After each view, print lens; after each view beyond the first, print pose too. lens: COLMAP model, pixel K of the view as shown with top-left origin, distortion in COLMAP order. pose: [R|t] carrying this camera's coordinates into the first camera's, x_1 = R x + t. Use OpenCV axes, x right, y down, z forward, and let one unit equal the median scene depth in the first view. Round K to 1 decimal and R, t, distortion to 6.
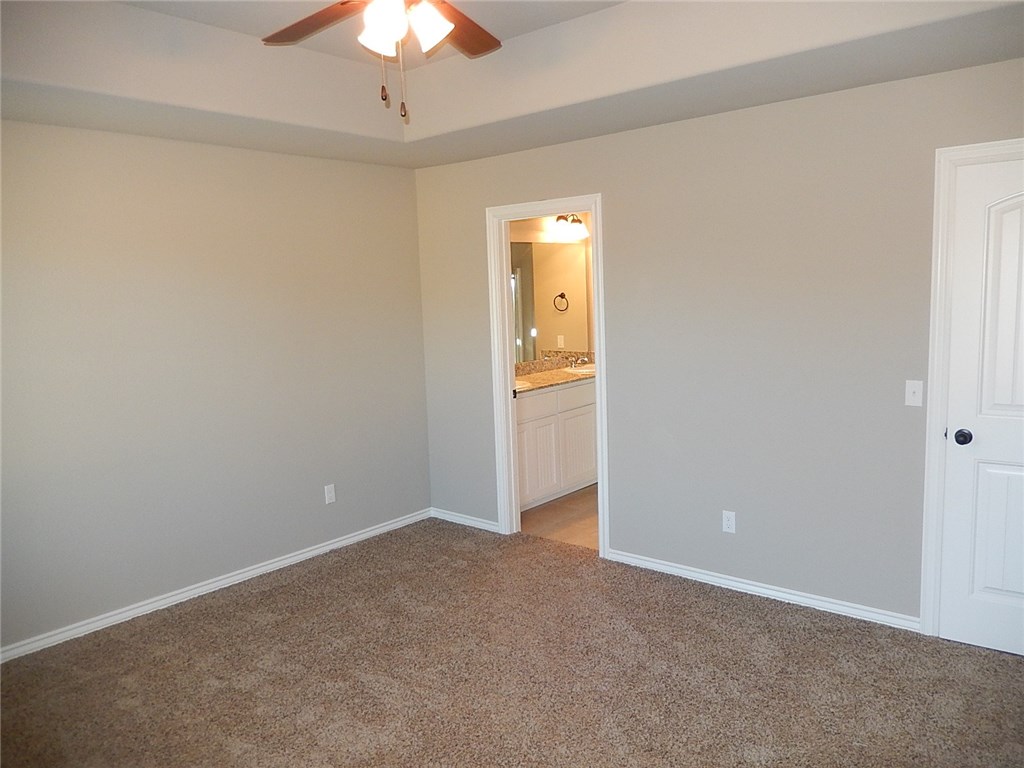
lens RADIAL K [[761.4, 0, 512.0], [0, 761.4, 384.0], [0, 0, 1]] dist [-0.012713, -0.003040]
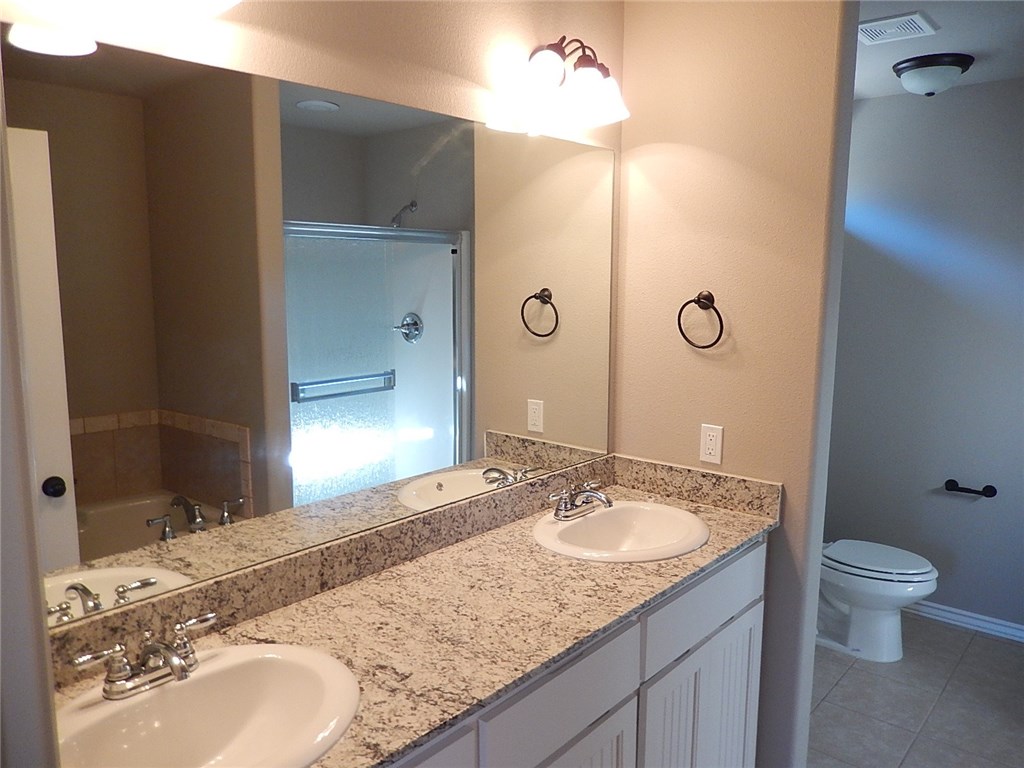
lens RADIAL K [[761.4, 0, 512.0], [0, 761.4, 384.0], [0, 0, 1]] dist [-0.012713, -0.003040]
pose [[0.999015, 0.044368, 0.000070, 0.054776], [-0.044365, 0.998923, 0.013572, -0.081363], [0.000532, -0.013562, 0.999908, 0.655641]]
